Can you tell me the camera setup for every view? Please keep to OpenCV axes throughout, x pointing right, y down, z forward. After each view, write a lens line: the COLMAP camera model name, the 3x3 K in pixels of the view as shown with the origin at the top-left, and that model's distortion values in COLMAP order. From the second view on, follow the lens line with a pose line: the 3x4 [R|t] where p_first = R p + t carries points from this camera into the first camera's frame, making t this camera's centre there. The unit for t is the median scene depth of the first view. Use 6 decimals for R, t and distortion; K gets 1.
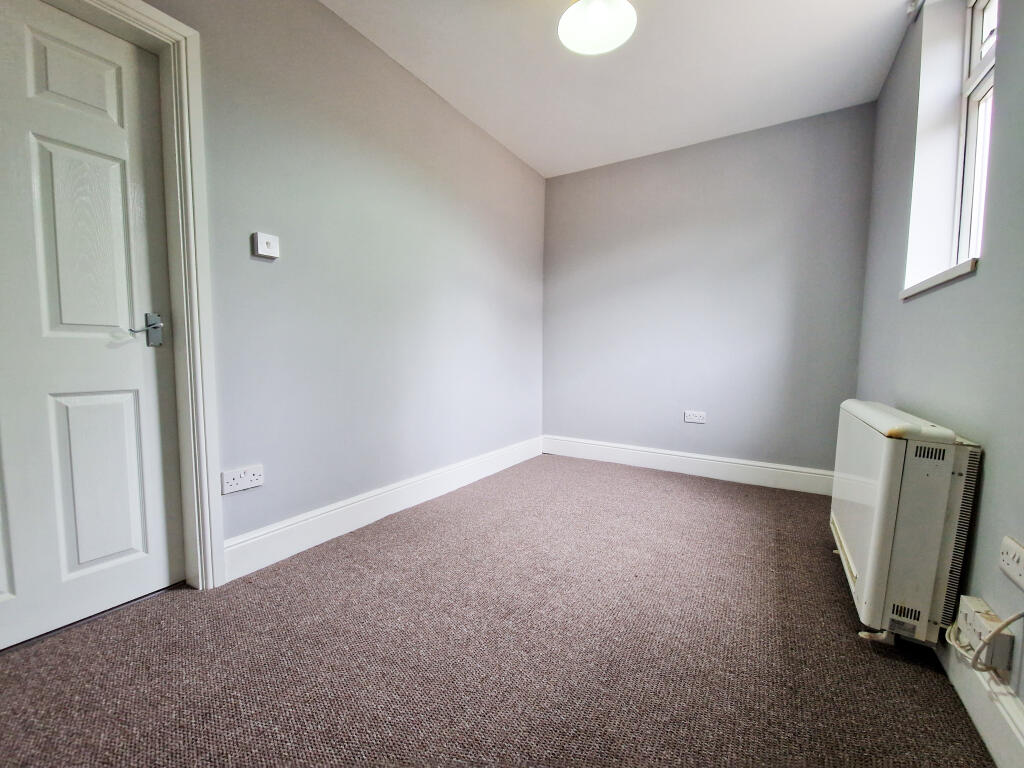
lens RADIAL K [[411.7, 0, 512.0], [0, 411.7, 384.0], [0, 0, 1]] dist [-0.000228, -0.000082]
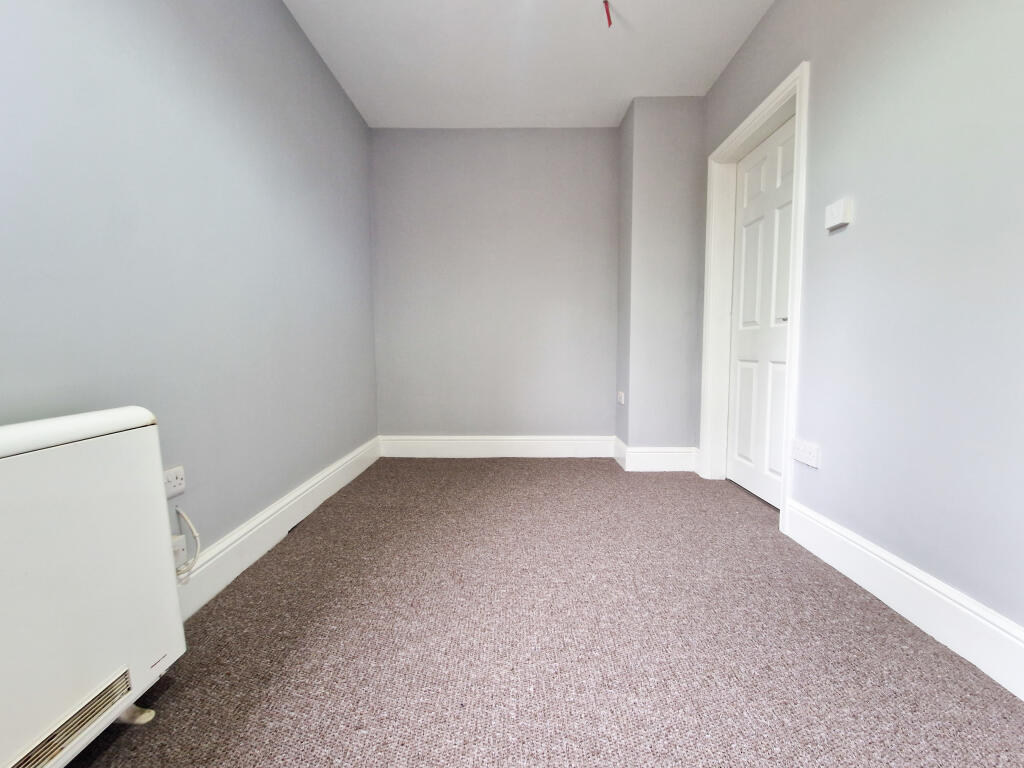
lens RADIAL K [[412.9, 0, 513.1], [0, 412.9, 367.9], [0, 0, 1]] dist [-0.000369, -0.000060]
pose [[-0.835539, 0.026722, -0.548782, 0.671235], [-0.041011, 0.992997, 0.110793, -0.090262], [0.547899, 0.115078, -0.828591, 1.785312]]
